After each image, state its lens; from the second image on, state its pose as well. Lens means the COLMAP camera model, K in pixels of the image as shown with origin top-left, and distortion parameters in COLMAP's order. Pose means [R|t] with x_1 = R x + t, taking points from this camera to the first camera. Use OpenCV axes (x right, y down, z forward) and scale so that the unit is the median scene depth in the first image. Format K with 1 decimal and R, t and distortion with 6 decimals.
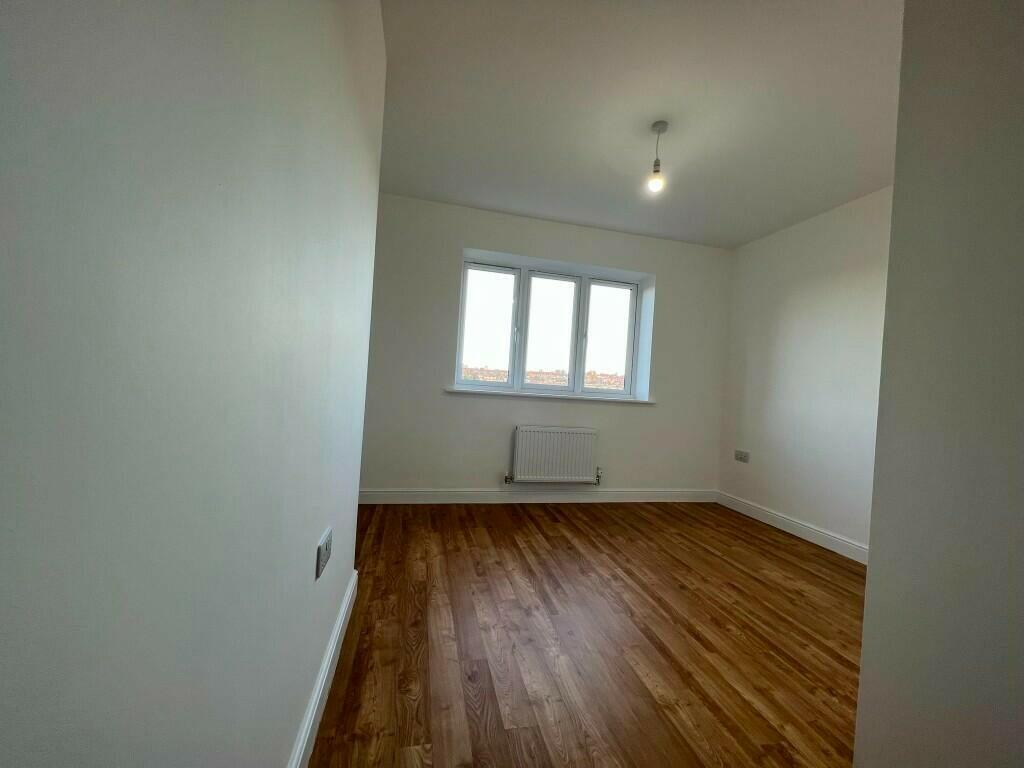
lens RADIAL K [[406.5, 0, 512.0], [0, 406.5, 384.0], [0, 0, 1]] dist [0.001104, 0.000004]
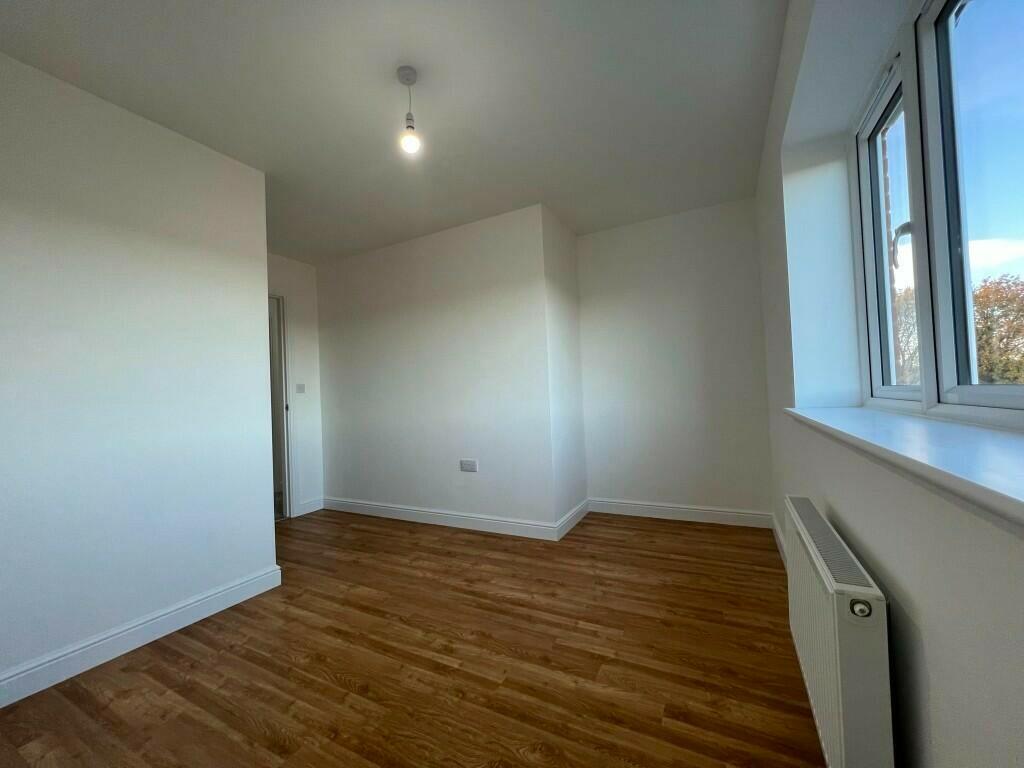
lens RADIAL K [[406.5, 0, 512.0], [0, 406.5, 384.0], [0, 0, 1]] dist [0.001104, 0.000004]
pose [[-0.653070, -0.056775, -0.755166, 0.806303], [0.000652, 0.997143, -0.075531, 0.034149], [0.757297, -0.049820, -0.651167, 1.663555]]
